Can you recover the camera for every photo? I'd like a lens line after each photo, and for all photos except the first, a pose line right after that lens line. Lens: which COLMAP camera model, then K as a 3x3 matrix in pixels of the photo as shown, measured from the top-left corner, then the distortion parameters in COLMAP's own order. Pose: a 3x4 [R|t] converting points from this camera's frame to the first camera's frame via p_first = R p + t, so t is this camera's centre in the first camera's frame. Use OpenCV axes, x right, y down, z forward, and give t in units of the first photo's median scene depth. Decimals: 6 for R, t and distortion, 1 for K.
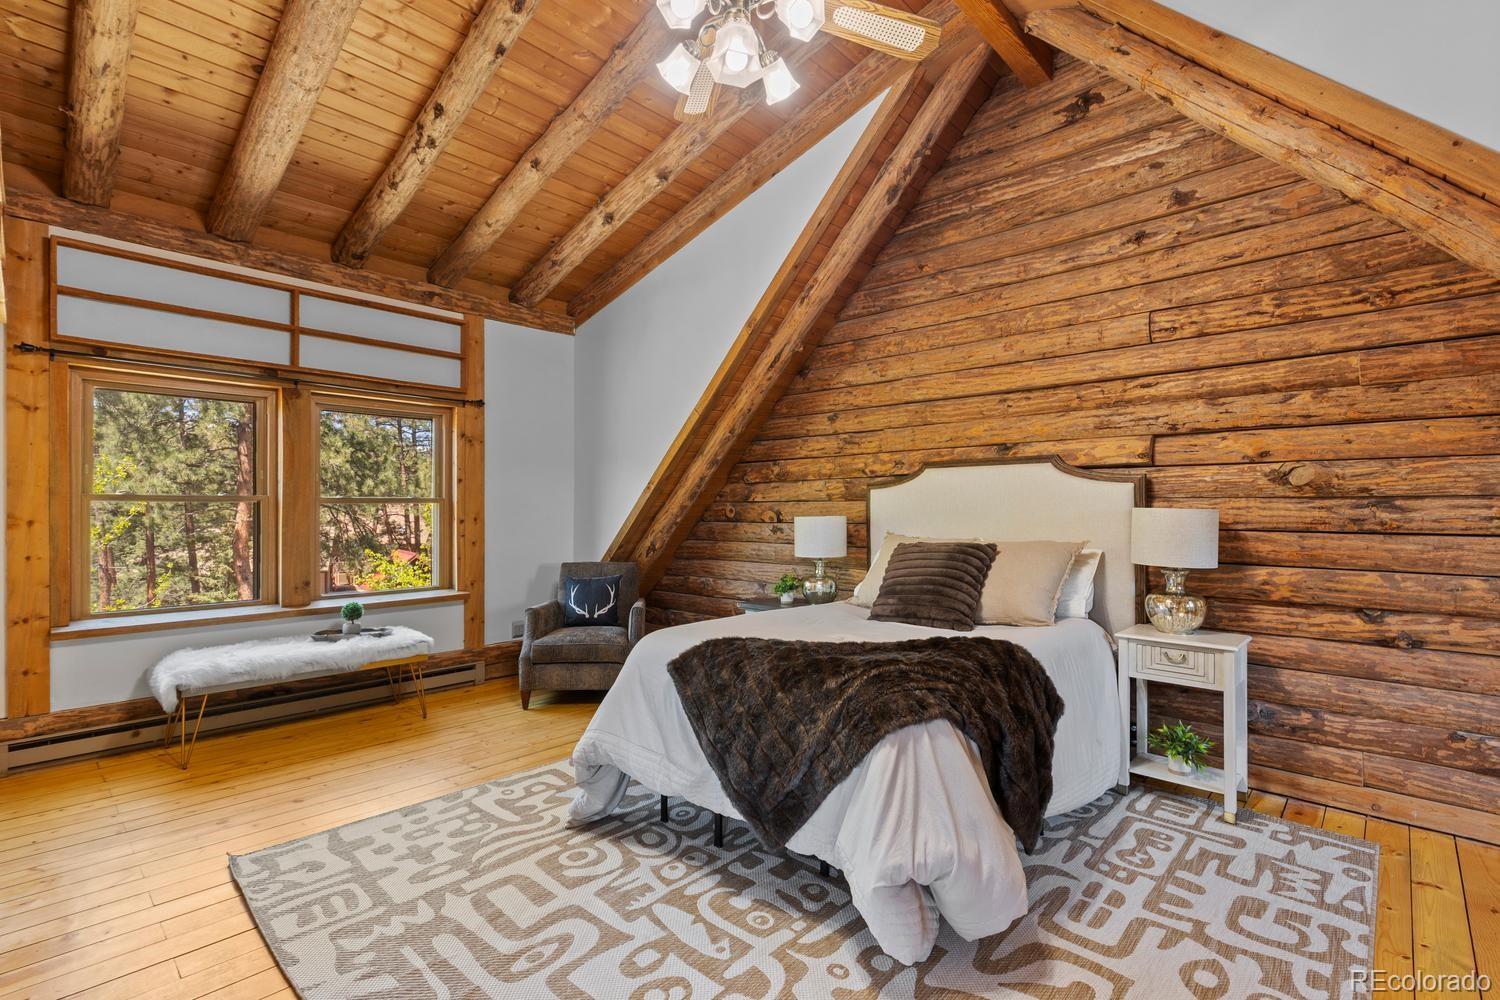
lens RADIAL K [[679.7, 0, 751.7], [0, 679.7, 504.4], [0, 0, 1]] dist [-0.000142, 0.000657]
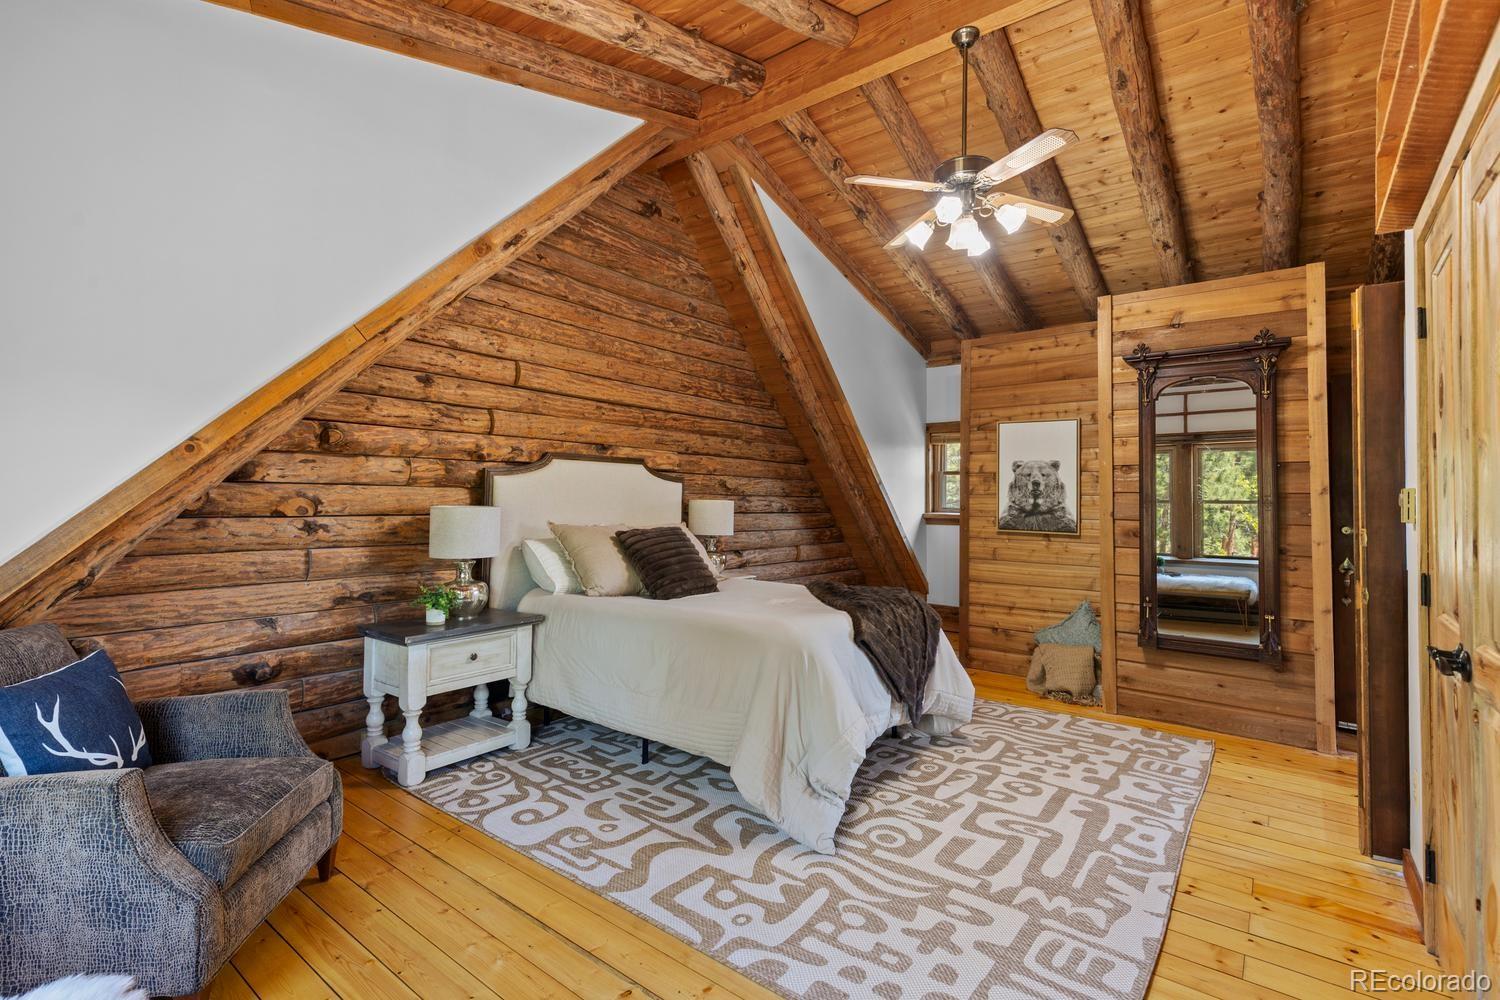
lens RADIAL K [[697.7, 0, 748.7], [0, 697.7, 458.1], [0, 0, 1]] dist [-0.023810, -0.000541]
pose [[-0.083934, 0.077668, 0.993440, -0.941150], [-0.002572, 0.996938, -0.078159, 0.031645], [-0.996468, -0.009116, -0.083477, 0.944646]]
